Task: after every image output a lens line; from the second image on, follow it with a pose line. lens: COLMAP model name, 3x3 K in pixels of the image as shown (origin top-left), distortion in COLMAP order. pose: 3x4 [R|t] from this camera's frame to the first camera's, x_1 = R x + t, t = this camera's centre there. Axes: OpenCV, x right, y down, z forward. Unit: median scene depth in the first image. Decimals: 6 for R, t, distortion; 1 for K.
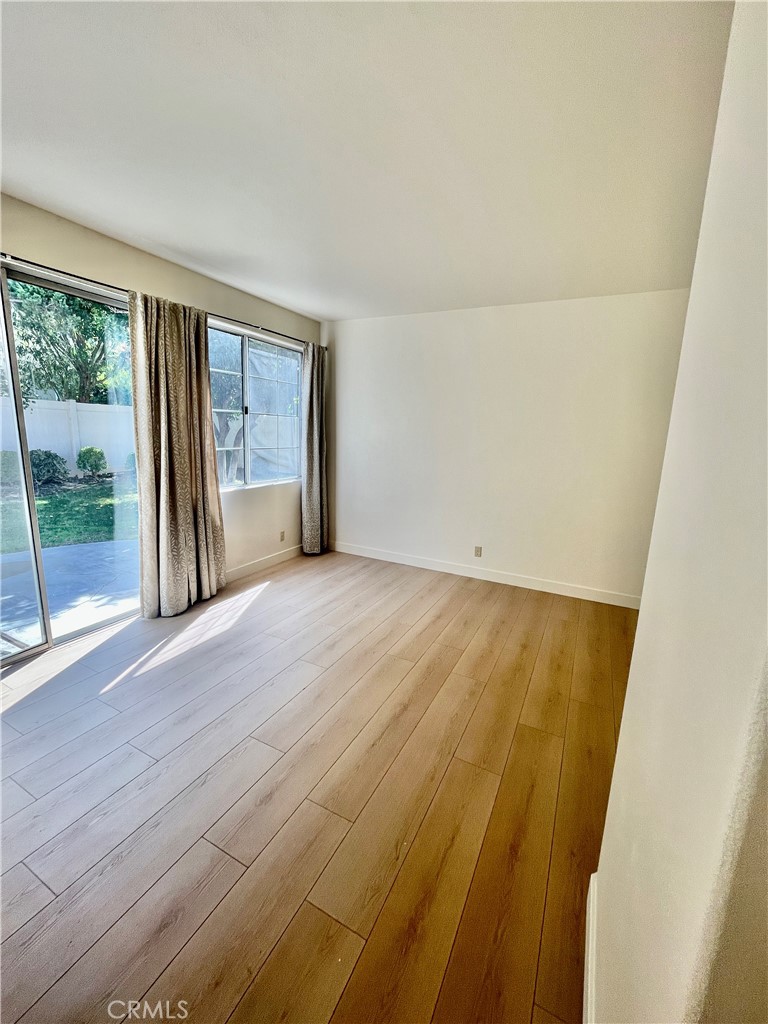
lens RADIAL K [[412.9, 0, 384.0], [0, 412.9, 508.6], [0, 0, 1]] dist [-0.006124, 0.000552]
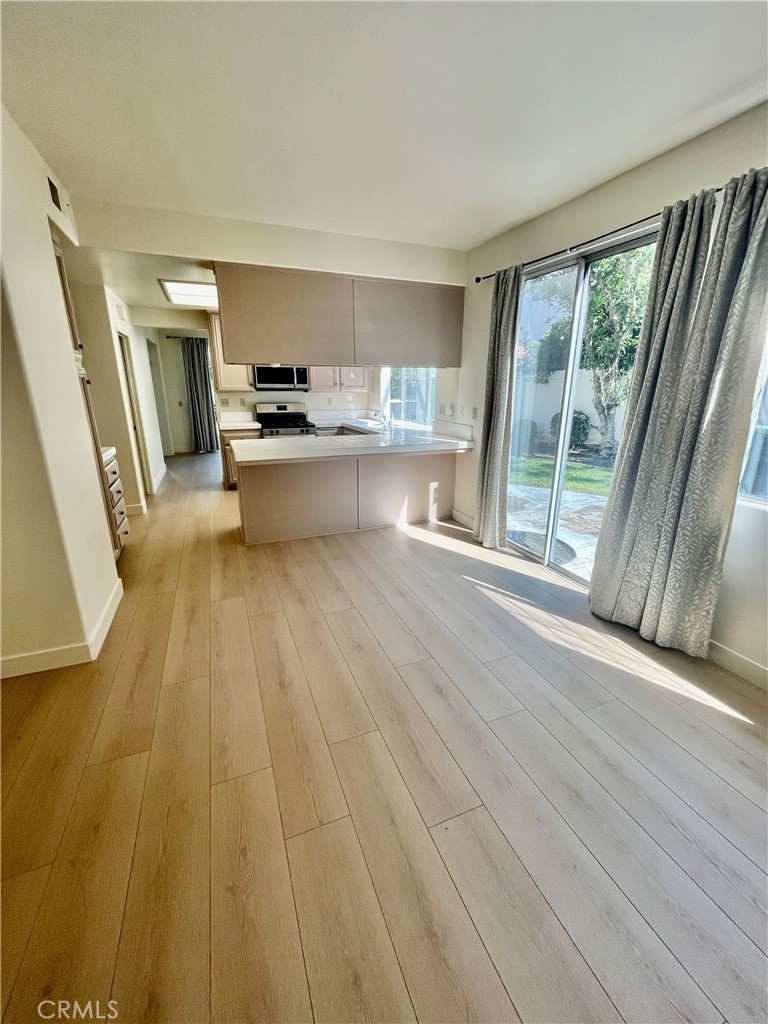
lens RADIAL K [[412.9, 0, 382.2], [0, 412.9, 510.6], [0, 0, 1]] dist [-0.006124, 0.000552]
pose [[-0.654727, 0.181554, -0.733738, 0.400125], [-0.169450, 0.910763, 0.376560, -0.197979], [0.736627, 0.370876, -0.565536, 1.210583]]
